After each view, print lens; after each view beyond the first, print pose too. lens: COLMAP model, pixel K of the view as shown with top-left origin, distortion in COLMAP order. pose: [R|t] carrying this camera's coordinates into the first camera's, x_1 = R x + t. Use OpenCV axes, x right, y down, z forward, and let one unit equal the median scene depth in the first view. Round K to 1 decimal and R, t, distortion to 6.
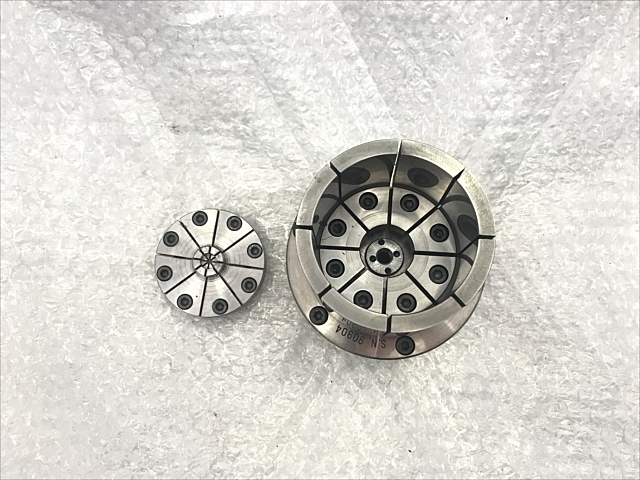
lens RADIAL K [[451.4, 0, 309.5], [0, 451.4, 243.8], [0, 0, 1]] dist [0.004958, -0.000673]
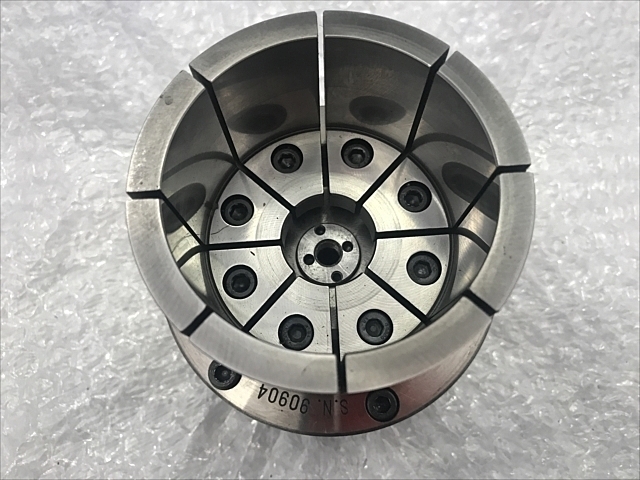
lens RADIAL K [[512.2, 0, 320.0], [0, 512.2, 240.0], [0, 0, 1]] dist [0.031604, 0.001628]
pose [[0.985824, -0.115241, 0.121944, 0.081987], [0.123977, 0.990045, -0.066634, 0.057080], [-0.113051, 0.080807, 0.990298, 0.366854]]
